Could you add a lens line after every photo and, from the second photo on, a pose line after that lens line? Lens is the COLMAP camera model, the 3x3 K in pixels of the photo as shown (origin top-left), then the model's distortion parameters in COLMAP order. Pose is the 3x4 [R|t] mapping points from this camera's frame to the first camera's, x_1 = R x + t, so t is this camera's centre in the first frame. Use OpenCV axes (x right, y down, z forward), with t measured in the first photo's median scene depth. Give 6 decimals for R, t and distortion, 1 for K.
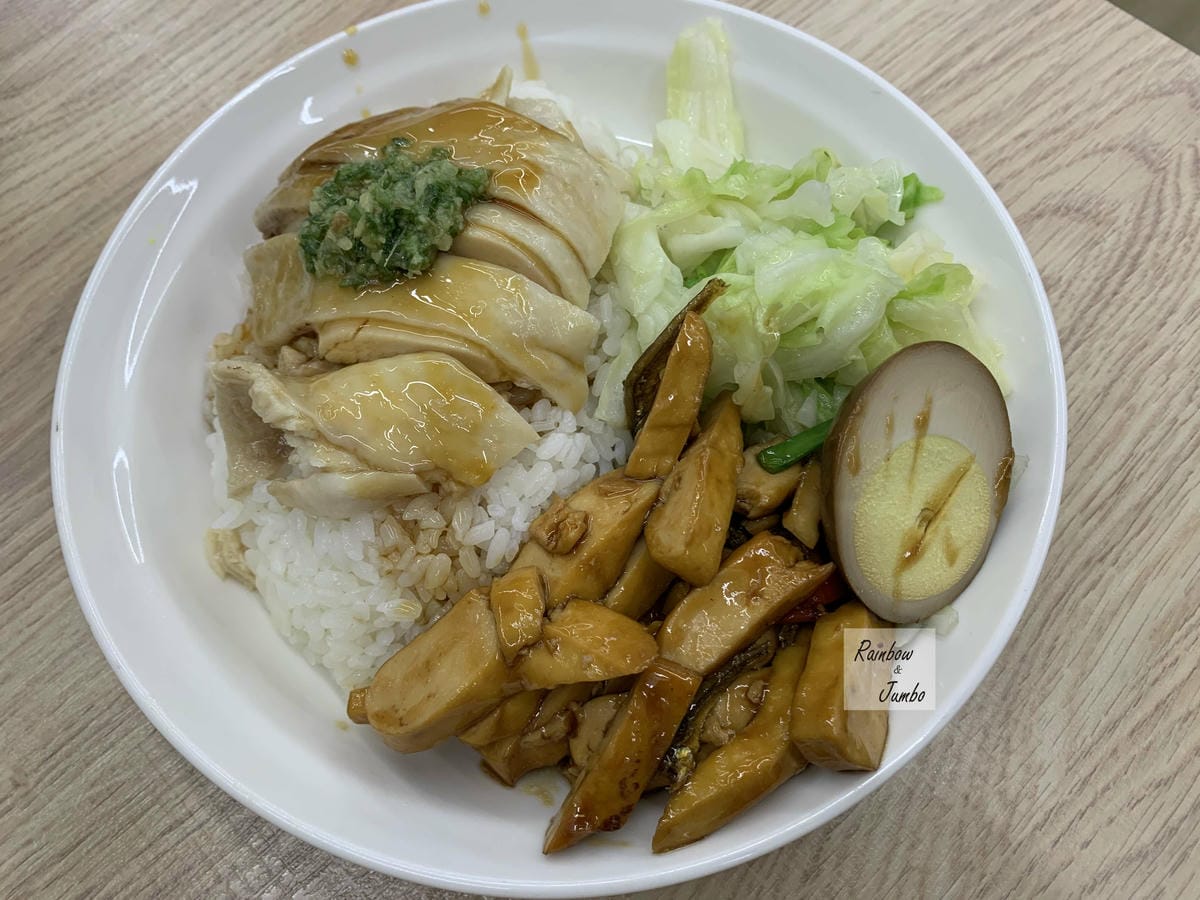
lens RADIAL K [[856.6, 0, 600.0], [0, 856.6, 450.0], [0, 0, 1]] dist [0.045034, 0.000523]
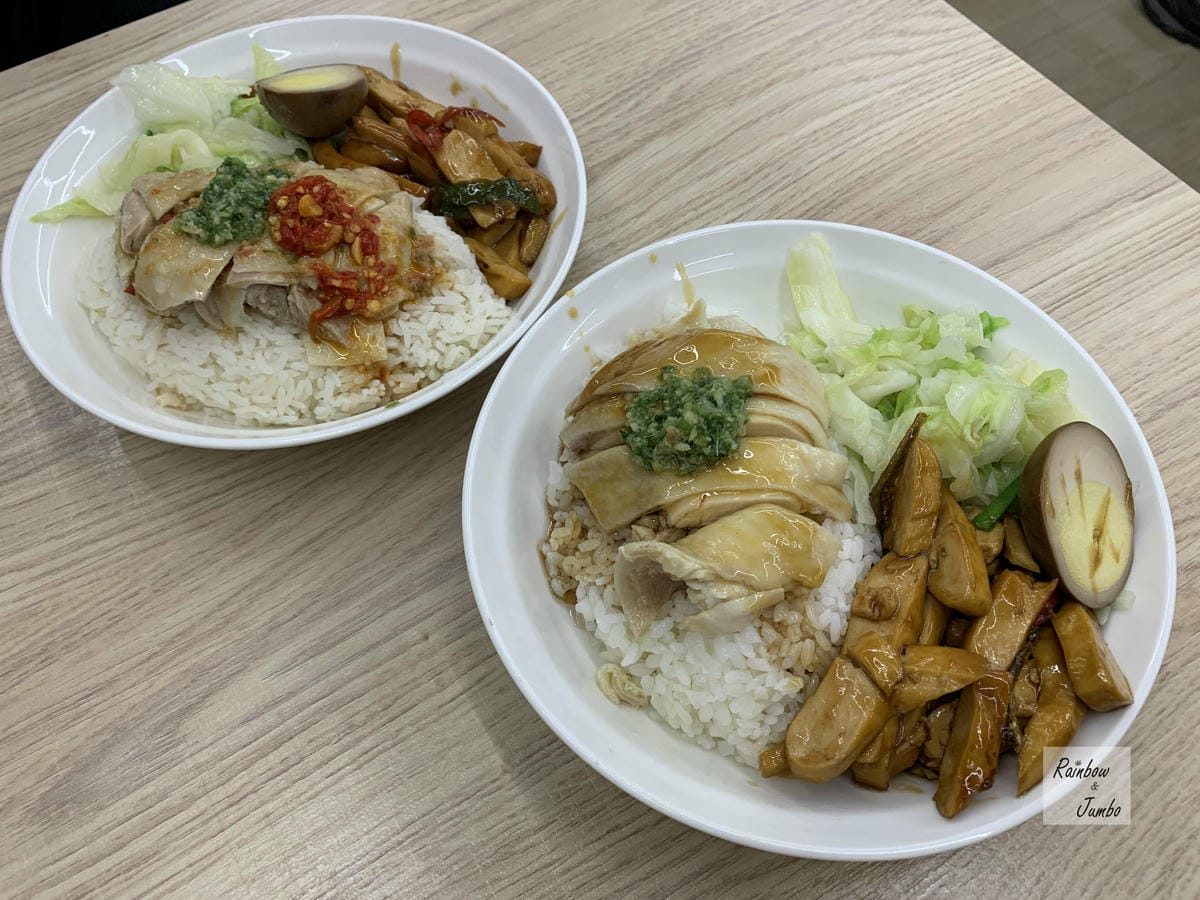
lens RADIAL K [[897.7, 0, 600.0], [0, 897.7, 450.0], [0, 0, 1]] dist [0.000762, 0.007048]
pose [[0.966247, -0.224731, 0.125951, -0.626252], [0.239161, 0.964228, -0.114308, -0.093943], [-0.095757, 0.140572, 0.985429, -0.488873]]
